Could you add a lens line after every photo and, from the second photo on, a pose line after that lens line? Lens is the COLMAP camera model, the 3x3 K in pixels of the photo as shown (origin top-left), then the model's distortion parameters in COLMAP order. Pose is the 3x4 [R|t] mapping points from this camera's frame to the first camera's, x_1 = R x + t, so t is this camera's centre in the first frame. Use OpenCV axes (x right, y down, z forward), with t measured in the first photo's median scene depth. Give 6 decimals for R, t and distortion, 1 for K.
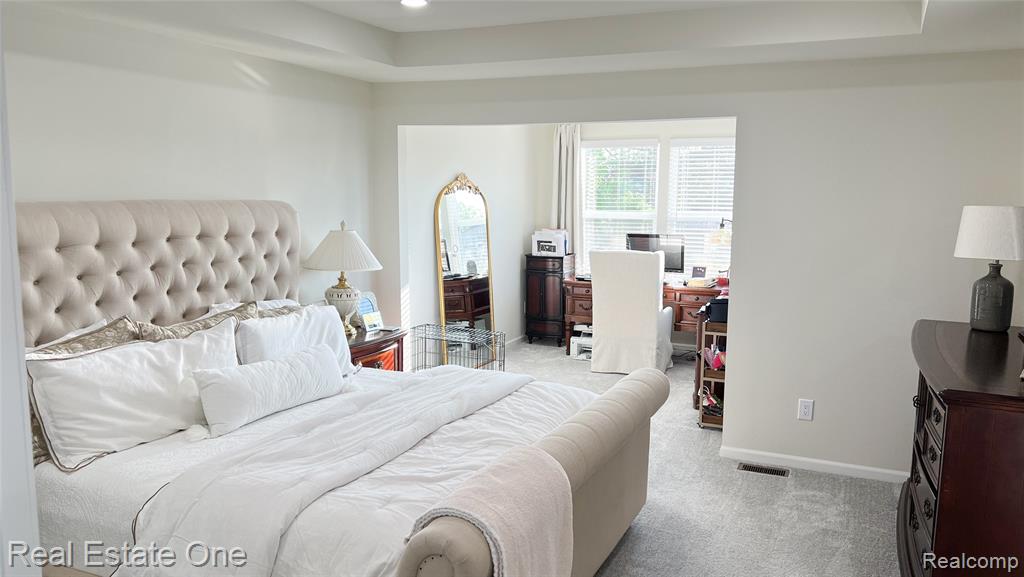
lens RADIAL K [[753.4, 0, 507.1], [0, 753.4, 288.3], [0, 0, 1]] dist [0.072972, 0.000013]
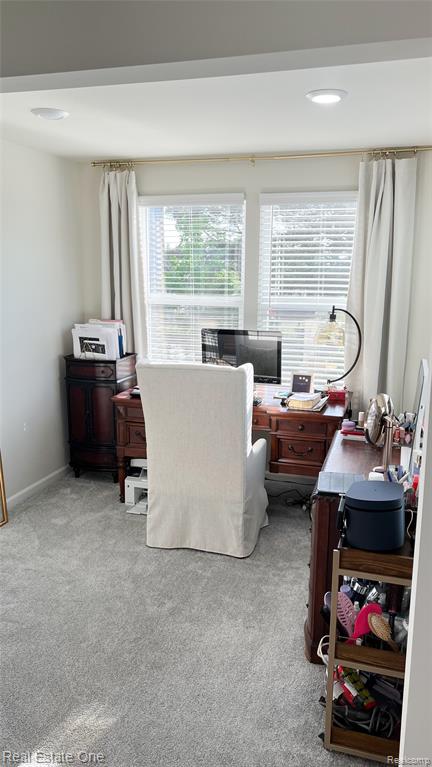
lens RADIAL K [[618.0, 0, 217.9], [0, 618.0, 387.0], [0, 0, 1]] dist [0.081845, -0.001494]
pose [[0.989915, -0.022860, 0.139807, 0.089926], [0.014136, 0.997908, 0.063083, -0.053836], [-0.140956, -0.060471, 0.988167, 0.418671]]
